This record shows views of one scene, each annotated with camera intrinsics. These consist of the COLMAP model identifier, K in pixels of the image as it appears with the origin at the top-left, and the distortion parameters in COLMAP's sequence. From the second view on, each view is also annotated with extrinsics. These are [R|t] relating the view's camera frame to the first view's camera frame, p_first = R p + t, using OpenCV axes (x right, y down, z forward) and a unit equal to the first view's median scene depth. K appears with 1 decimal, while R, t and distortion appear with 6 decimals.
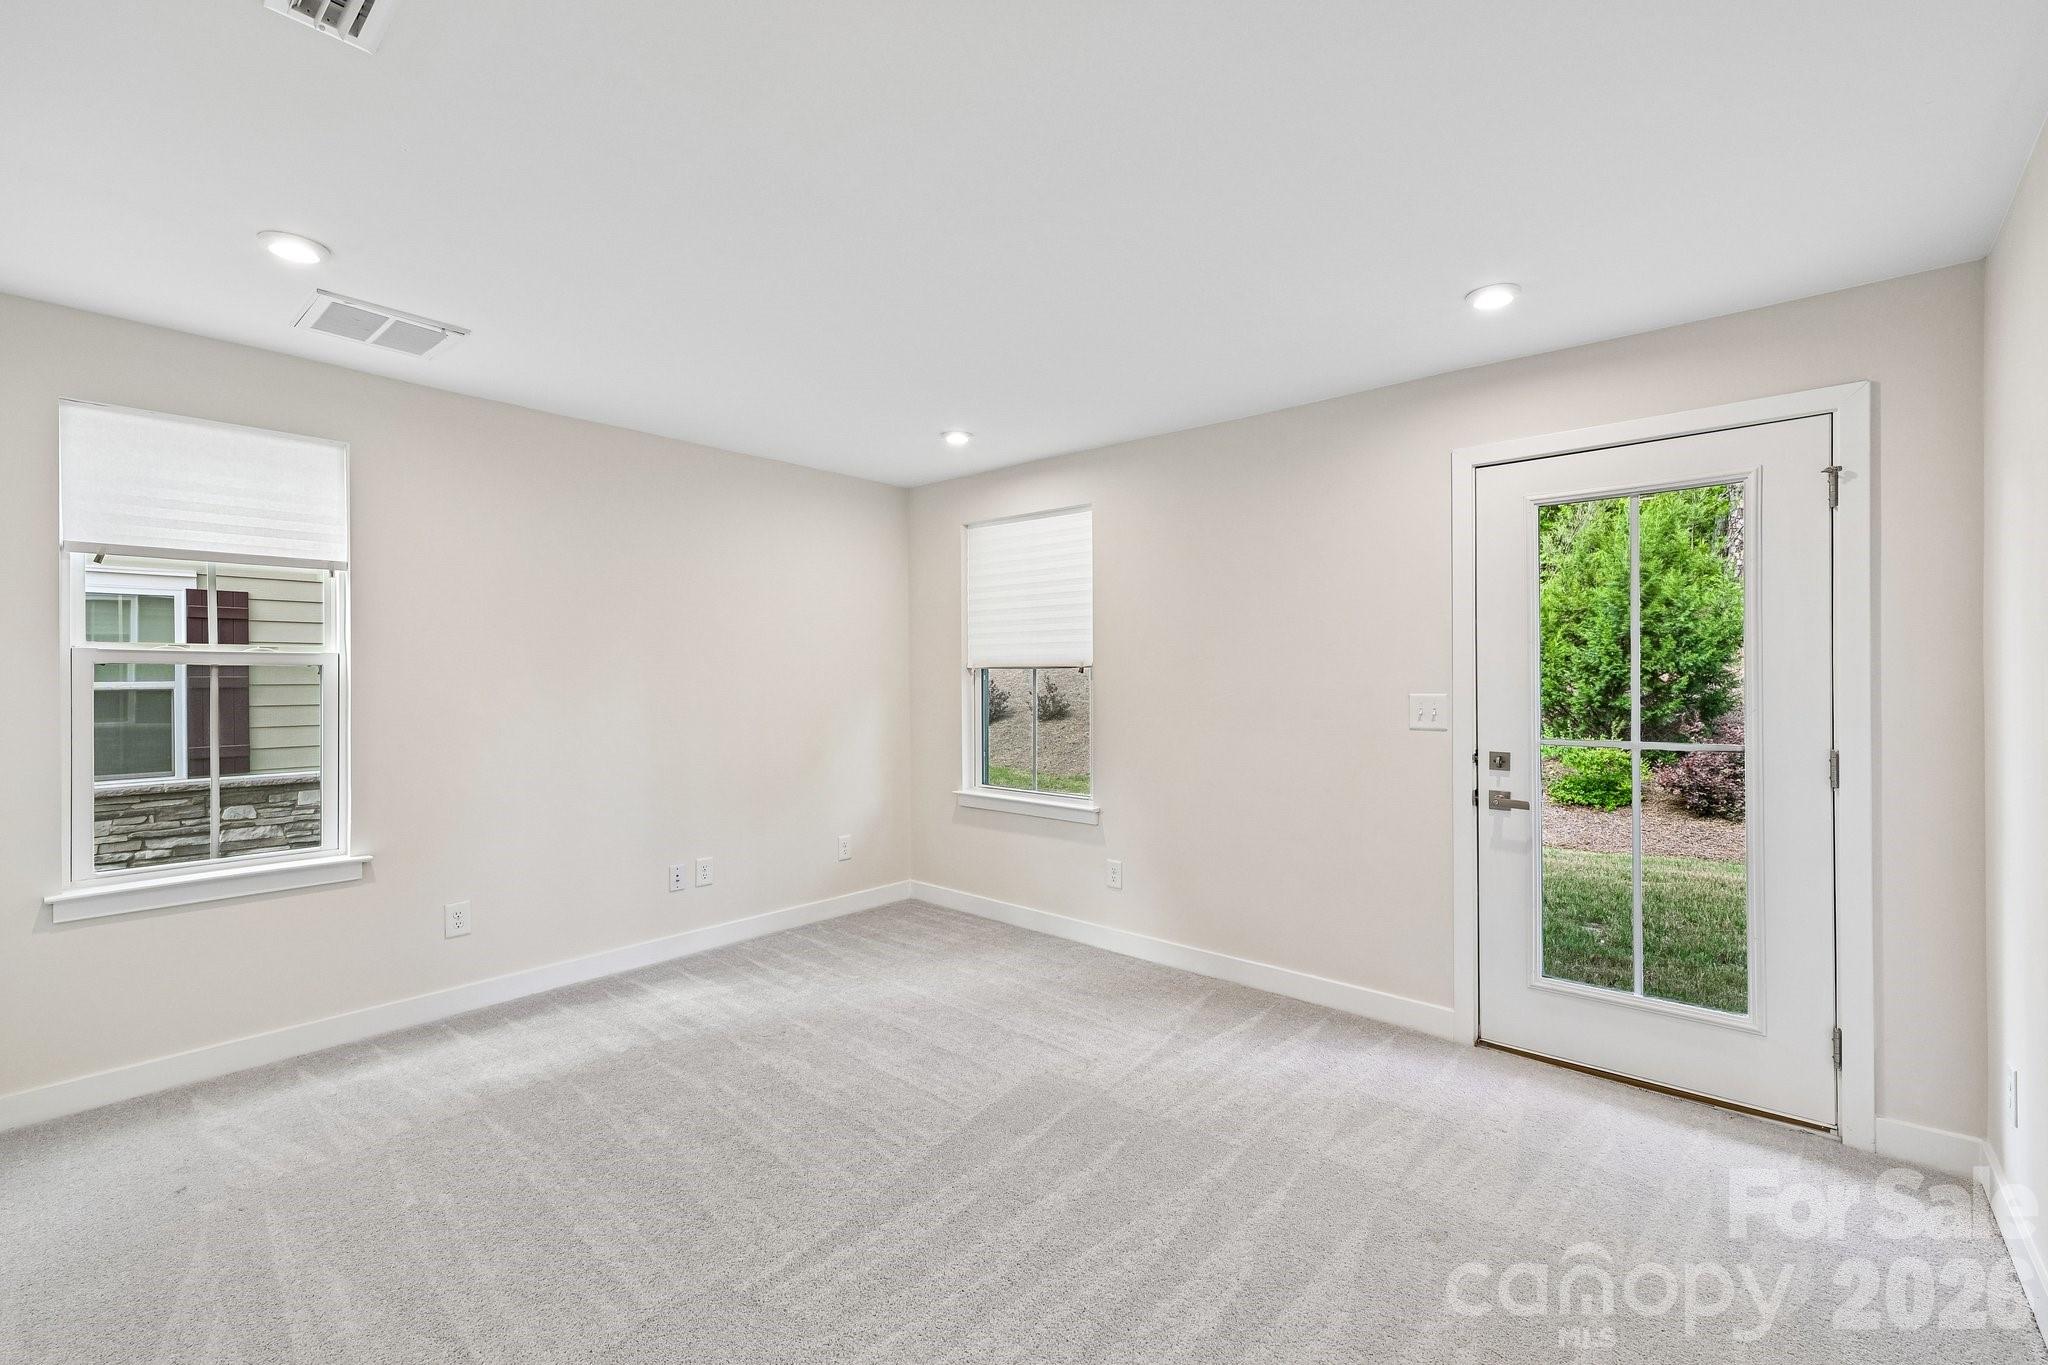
lens RADIAL K [[860.5, 0, 1024.0], [0, 860.5, 682.5], [0, 0, 1]] dist [0.000104, 0.000002]
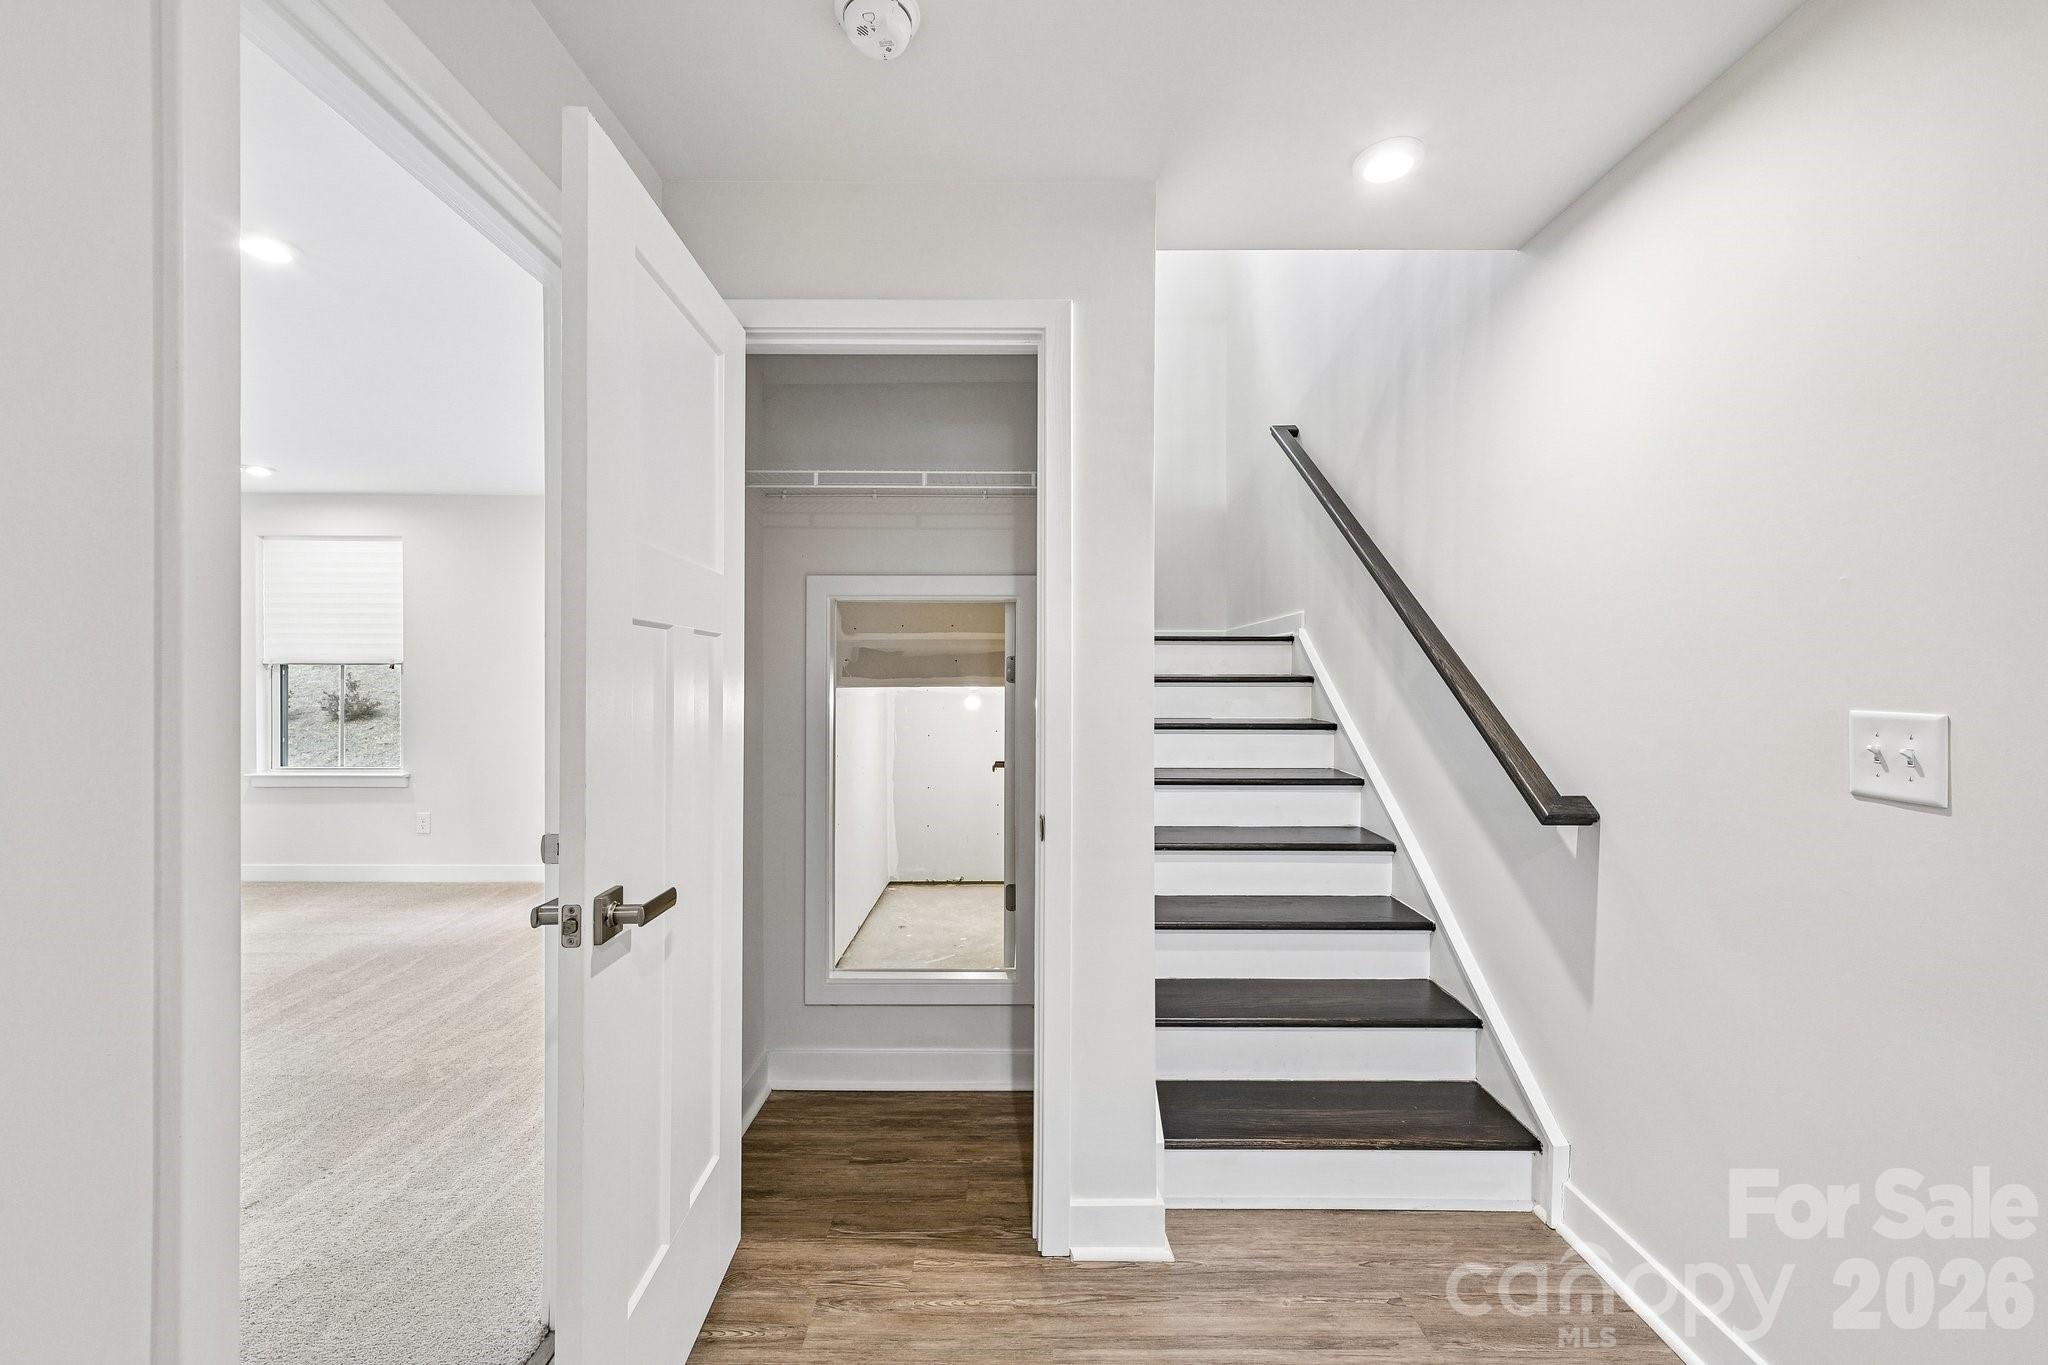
lens RADIAL K [[808.2, 0, 1015.8], [0, 808.2, 680.0], [0, 0, 1]] dist [0.009103, 0.000148]
pose [[0.753951, 0.002736, 0.656925, -0.026982], [-0.002193, 0.999996, -0.001648, 0.005137], [-0.656927, -0.000198, 0.753954, -0.505512]]
